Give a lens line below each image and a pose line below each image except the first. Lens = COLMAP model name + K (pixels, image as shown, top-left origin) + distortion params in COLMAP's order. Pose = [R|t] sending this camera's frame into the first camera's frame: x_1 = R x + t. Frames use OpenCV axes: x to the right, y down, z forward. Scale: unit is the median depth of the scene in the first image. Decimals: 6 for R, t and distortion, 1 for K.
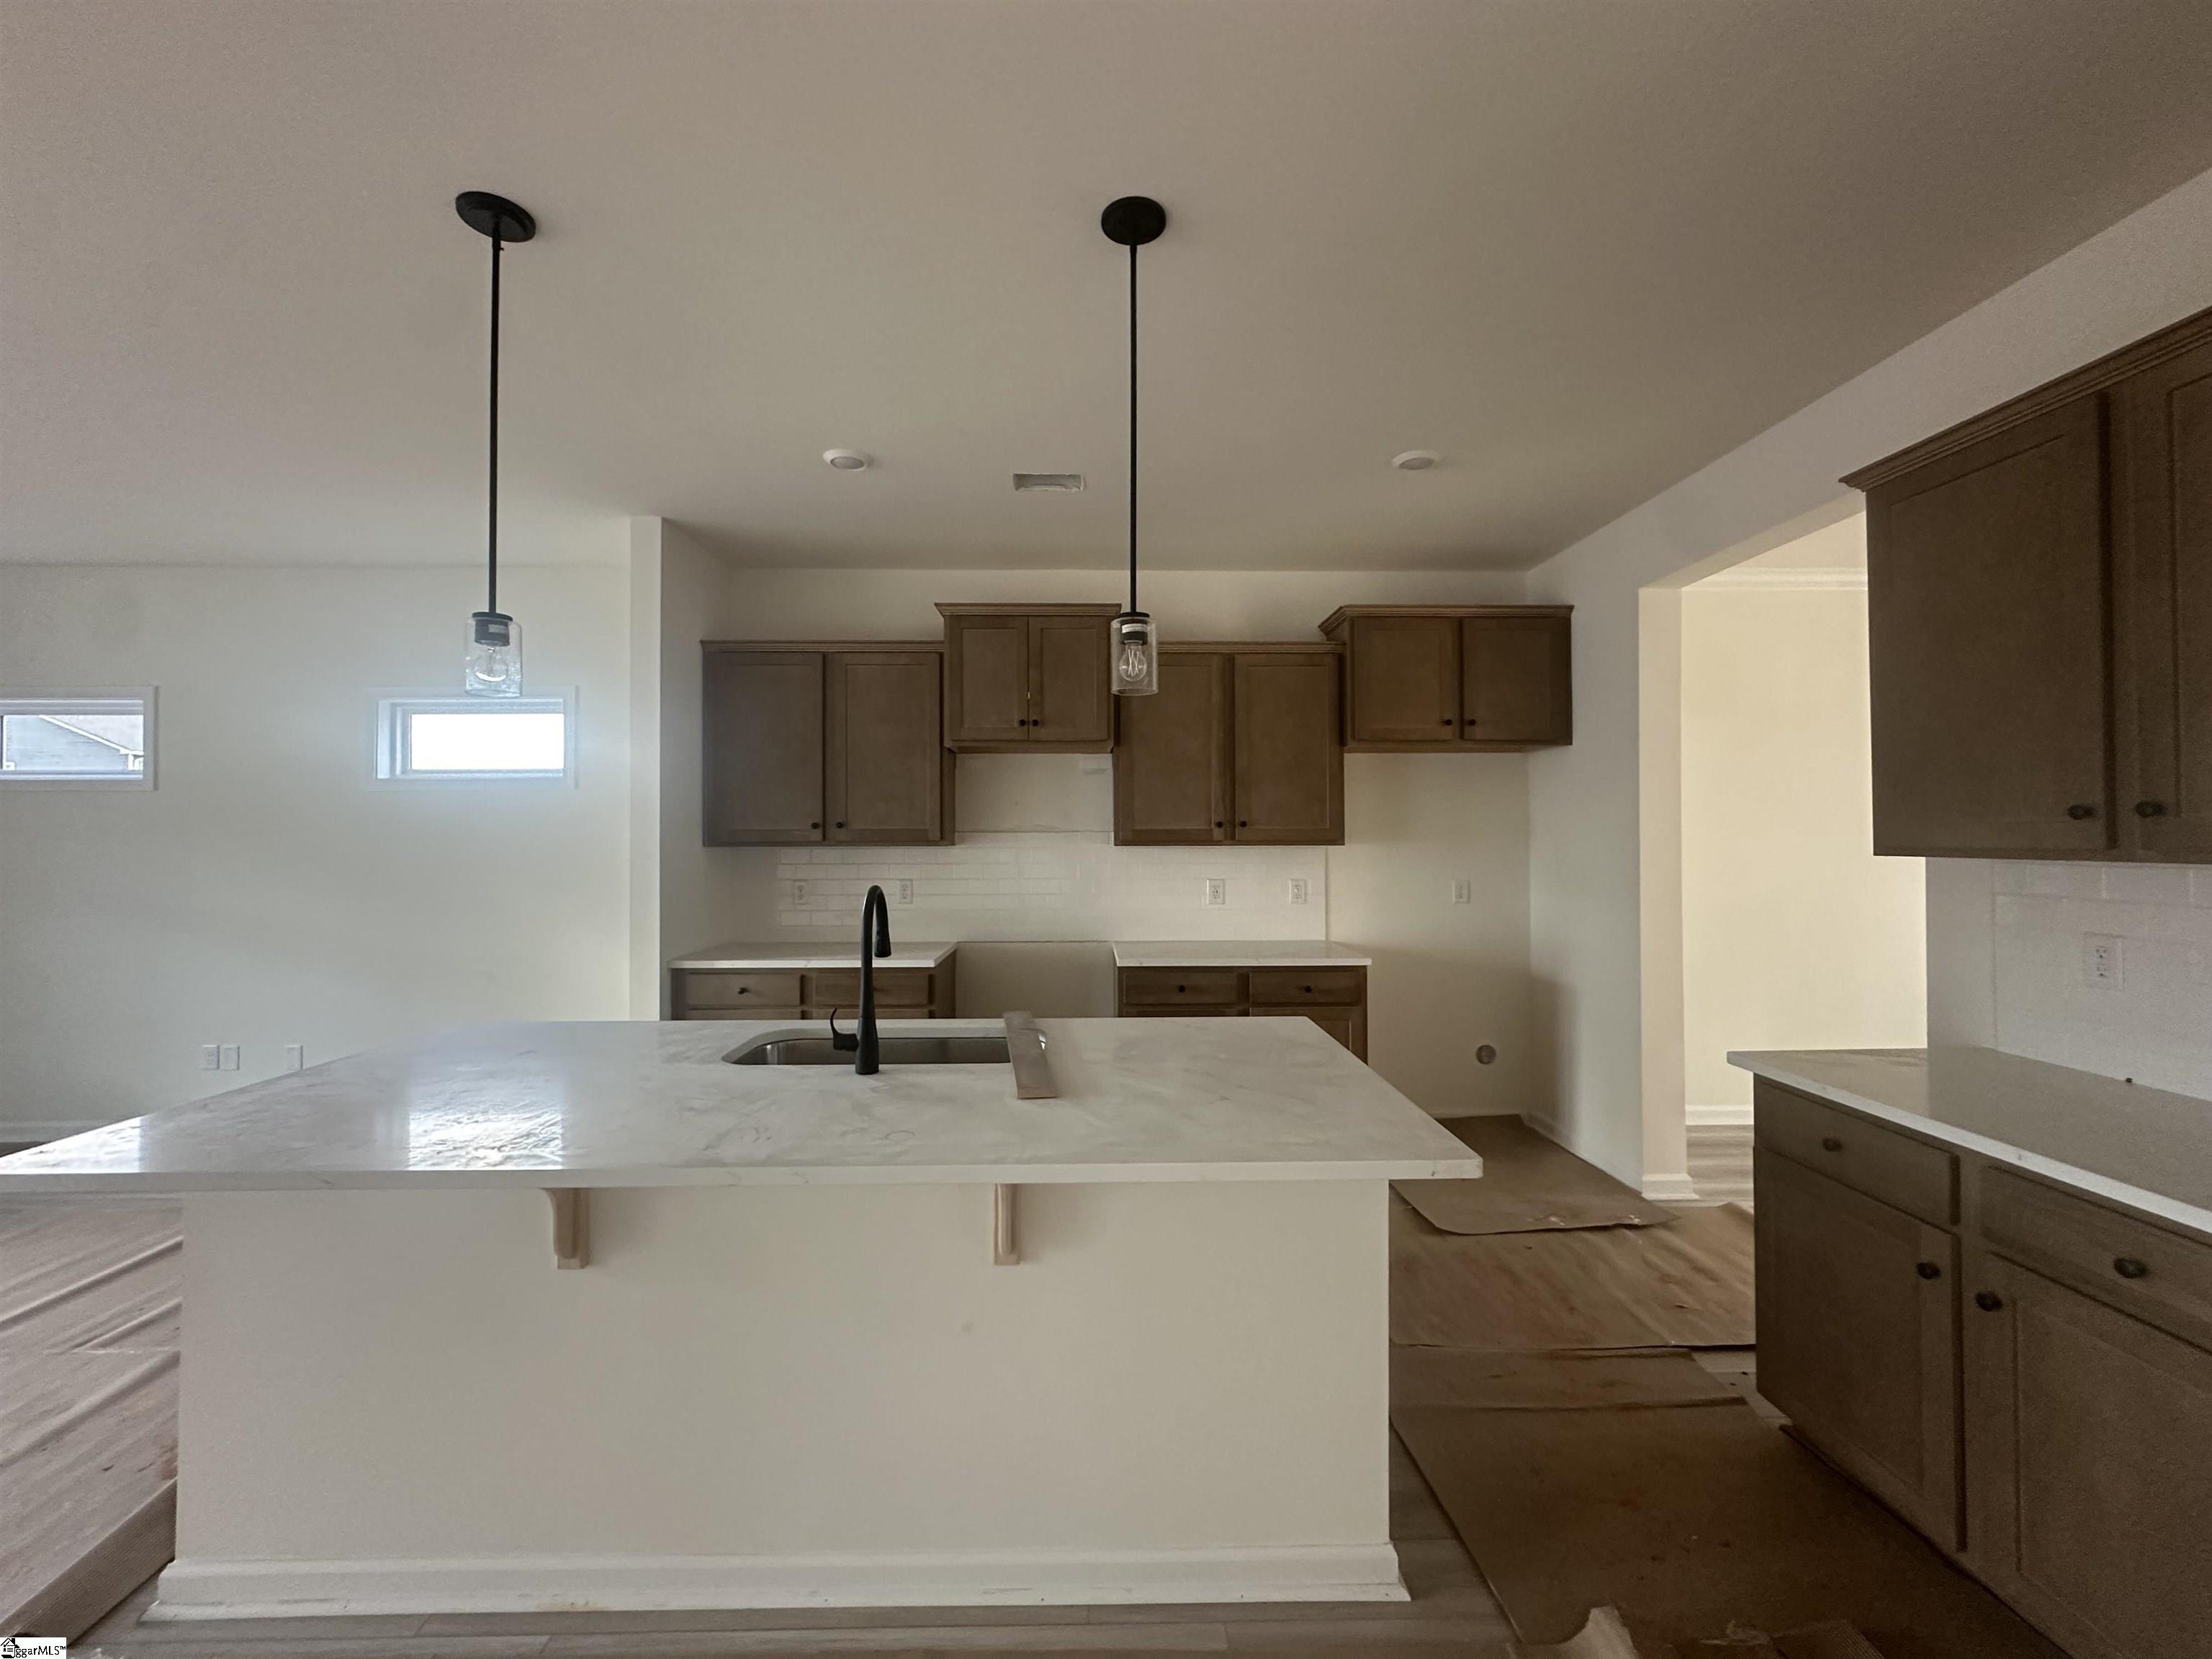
lens RADIAL K [[884.2, 0, 1102.0], [0, 884.2, 822.6], [0, 0, 1]] dist [-0.002265, 0.000433]
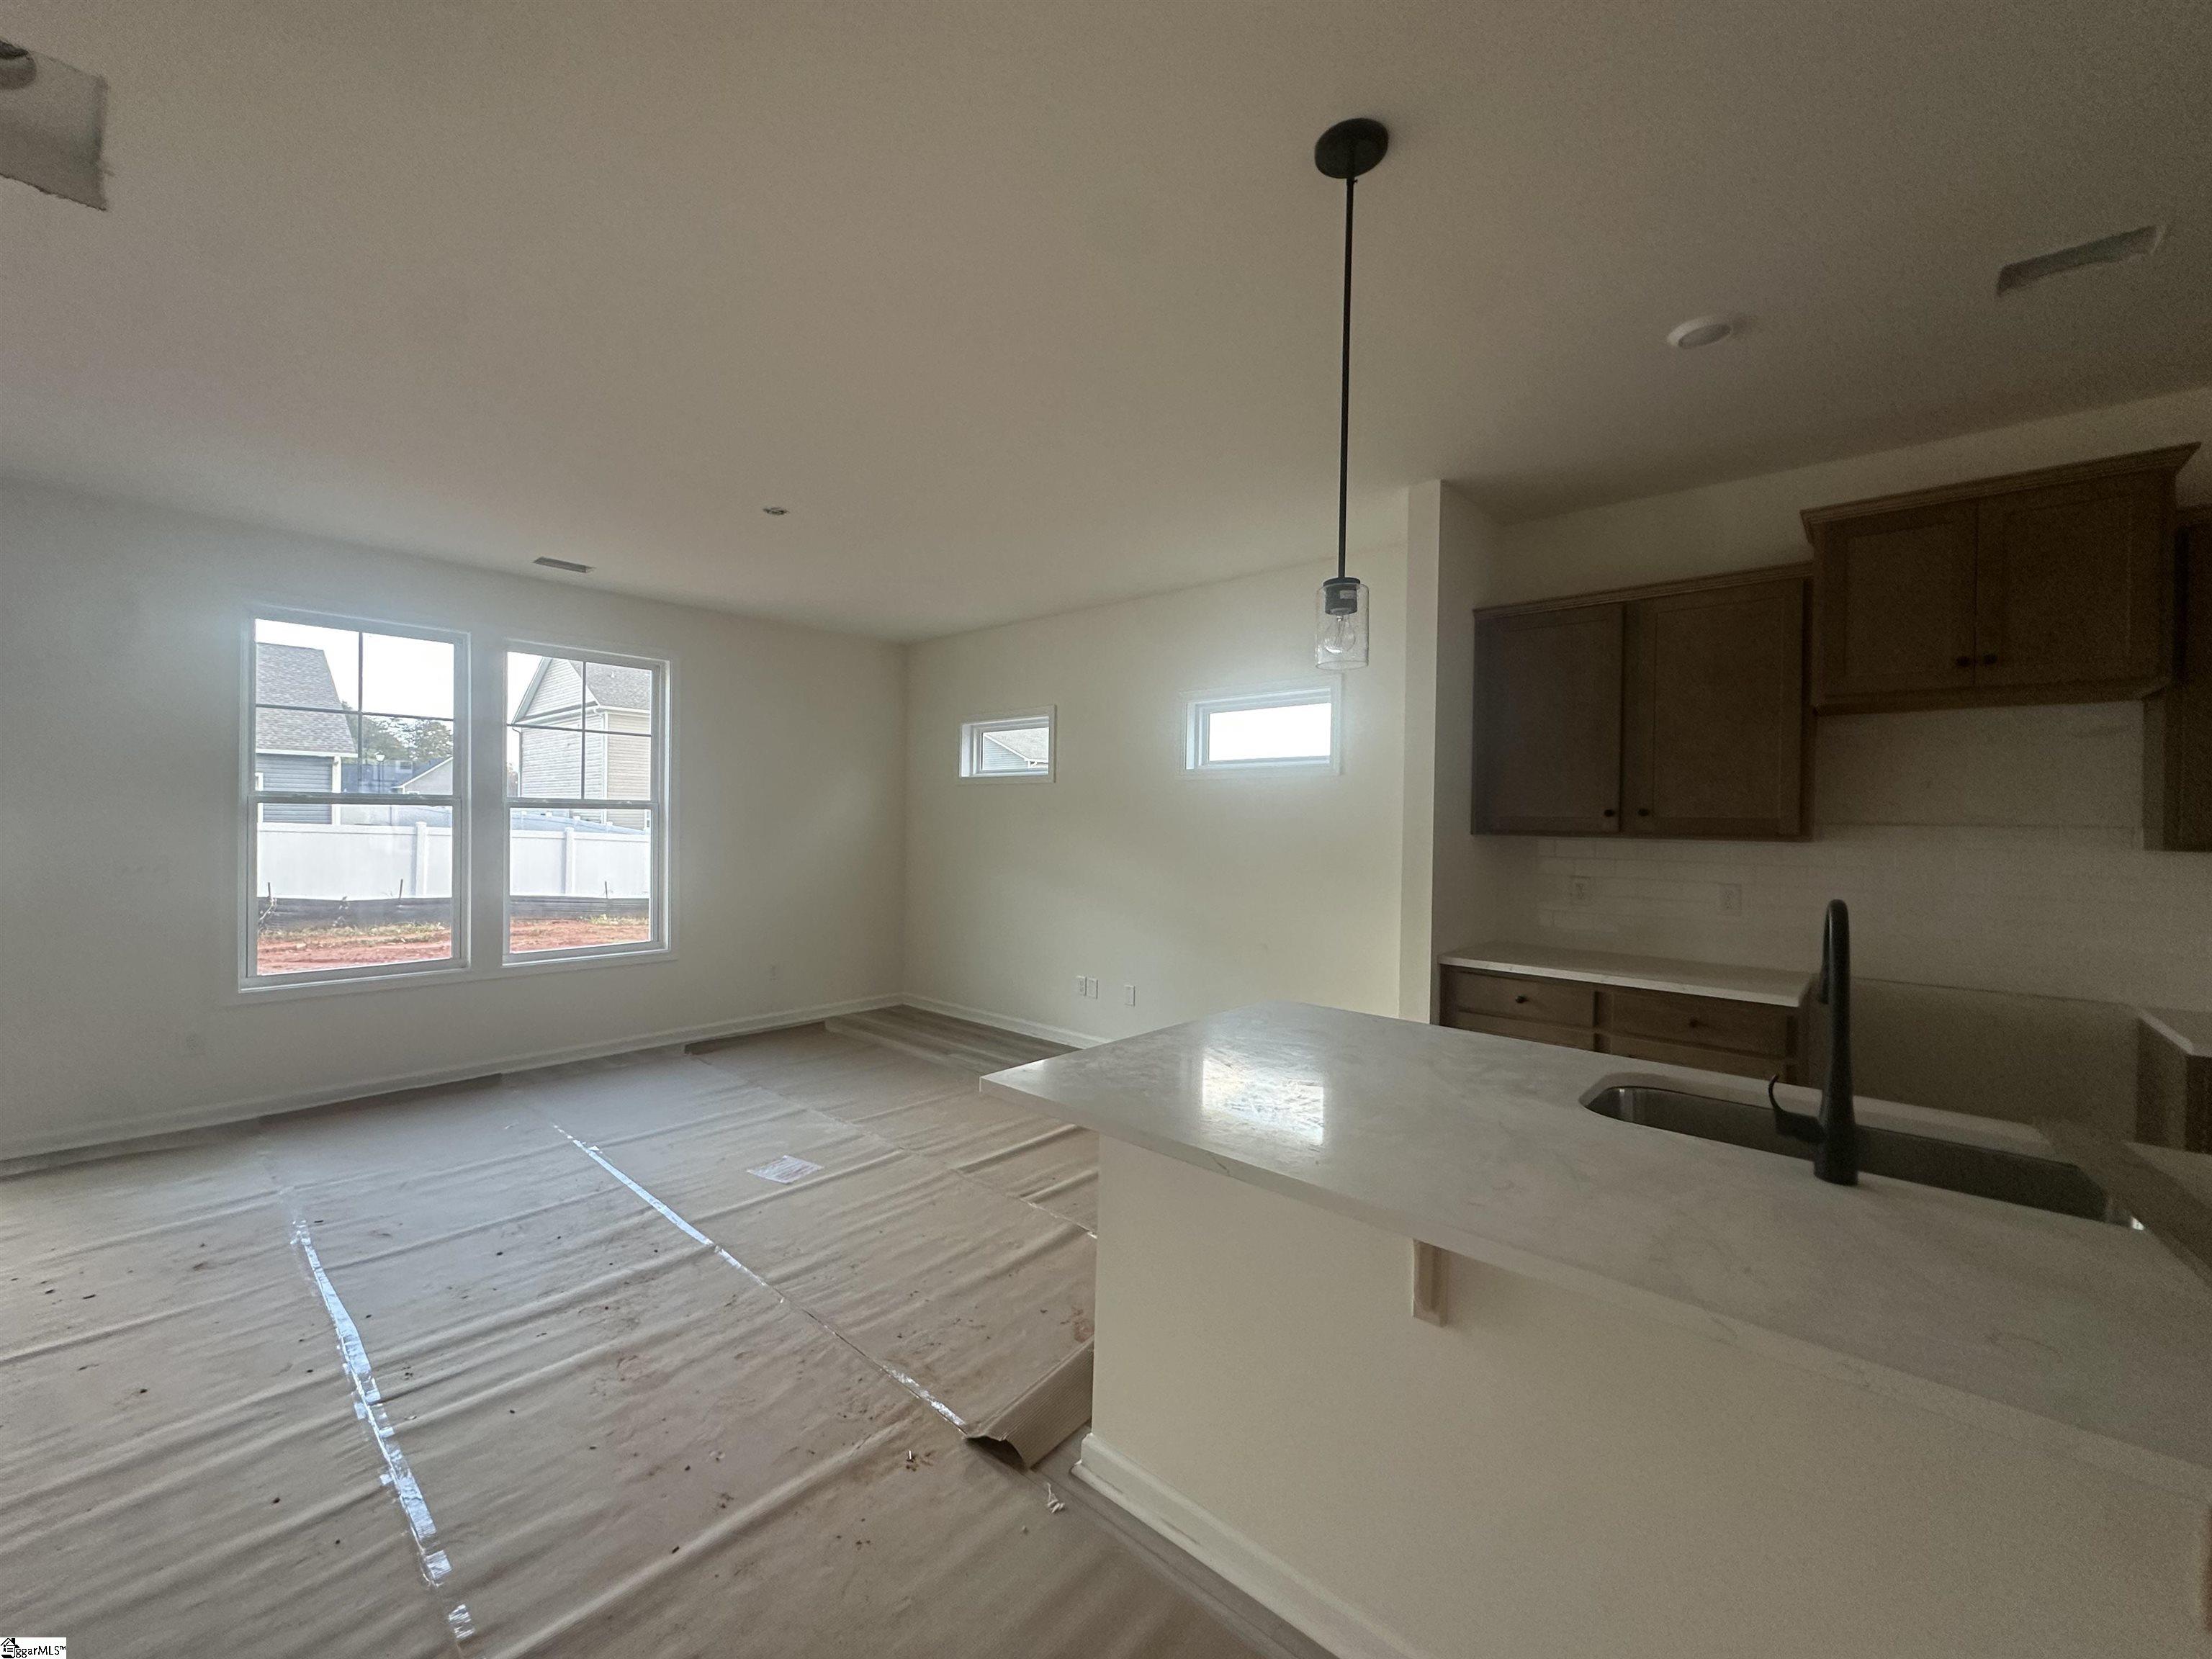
lens RADIAL K [[884.2, 0, 1102.0], [0, 884.2, 822.6], [0, 0, 1]] dist [-0.002265, 0.000433]
pose [[0.732678, 0.016899, -0.680366, -0.119998], [-0.008485, 0.999841, 0.015696, 0.003811], [0.680523, -0.005727, 0.732705, 0.072634]]
